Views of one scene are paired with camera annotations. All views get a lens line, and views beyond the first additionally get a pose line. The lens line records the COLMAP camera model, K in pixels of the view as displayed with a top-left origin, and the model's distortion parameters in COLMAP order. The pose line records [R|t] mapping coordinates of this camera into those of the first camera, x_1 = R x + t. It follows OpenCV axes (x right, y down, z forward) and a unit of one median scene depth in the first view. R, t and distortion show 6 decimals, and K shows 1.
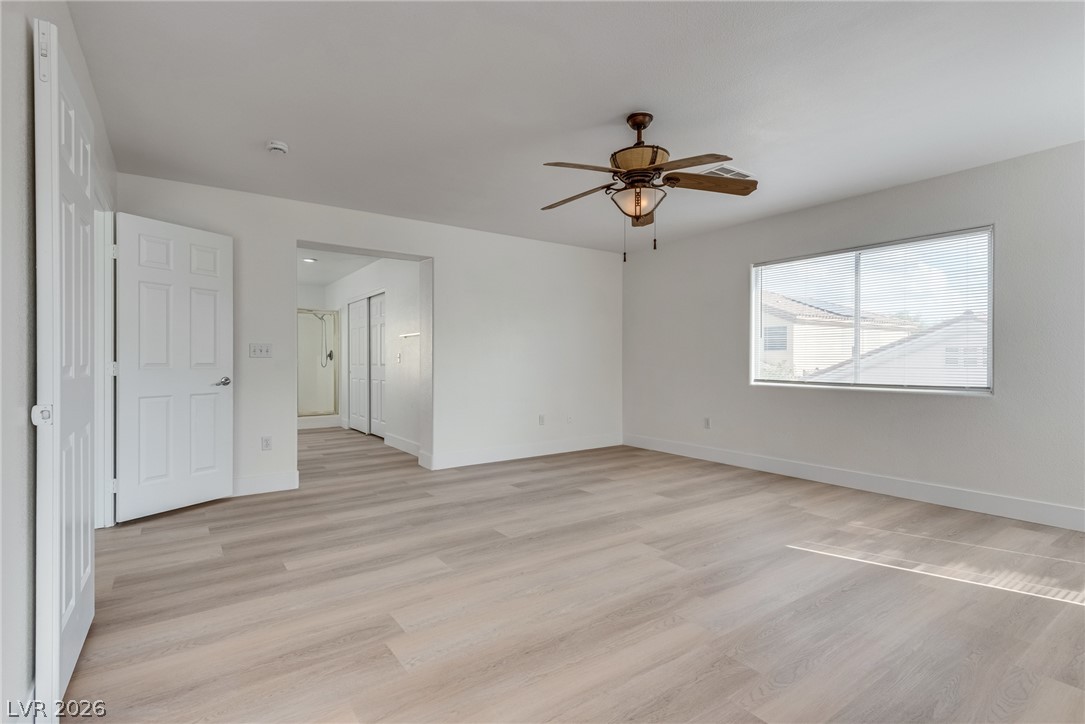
lens RADIAL K [[503.7, 0, 562.0], [0, 503.7, 356.7], [0, 0, 1]] dist [0.016099, -0.000790]
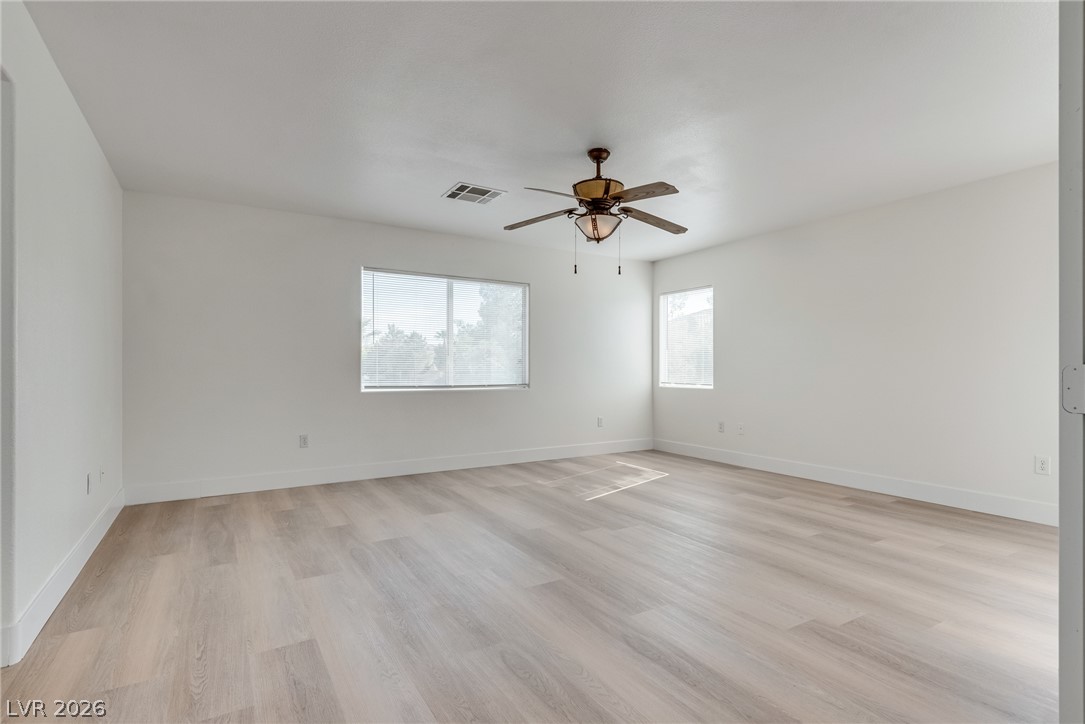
lens RADIAL K [[528.0, 0, 524.4], [0, 528.0, 366.8], [0, 0, 1]] dist [0.017100, -0.000821]
pose [[0.123835, 0.000935, 0.992302, -1.033097], [-0.009836, 0.999952, 0.000285, 0.007408], [-0.992254, -0.009795, 0.123838, 1.007173]]
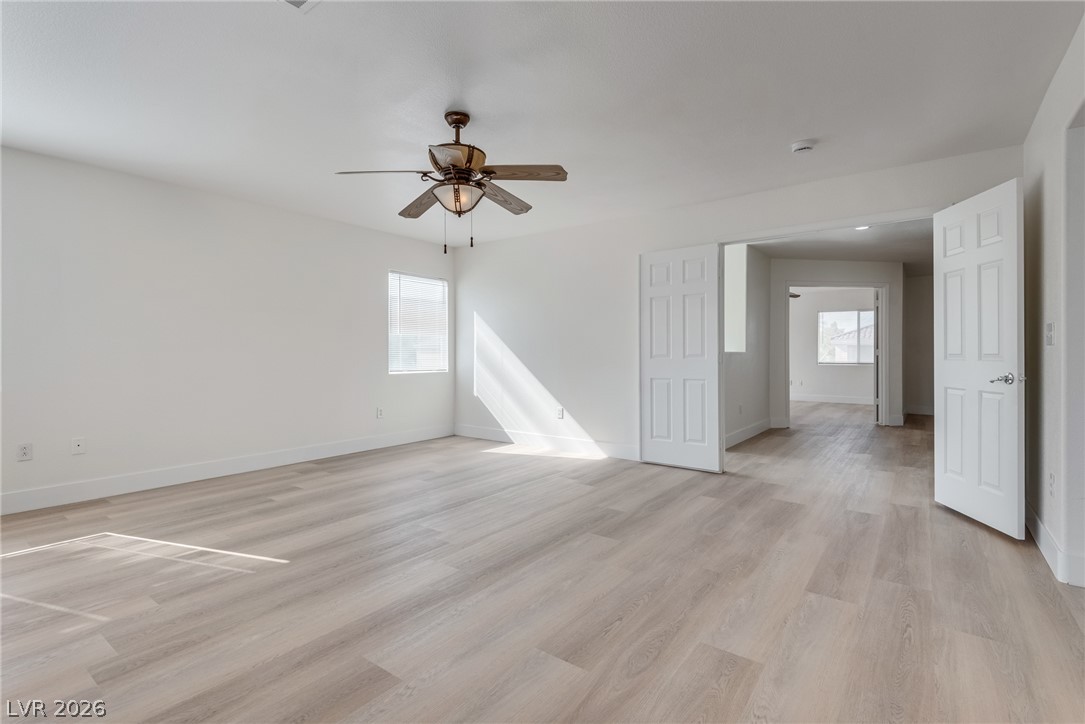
lens RADIAL K [[503.7, 0, 562.0], [0, 503.7, 356.7], [0, 0, 1]] dist [0.016099, -0.000790]
pose [[-0.956144, 0.004118, -0.292868, 0.247438], [0.003661, 0.999991, 0.002110, 0.010202], [0.292874, 0.000946, -0.956151, 2.026133]]
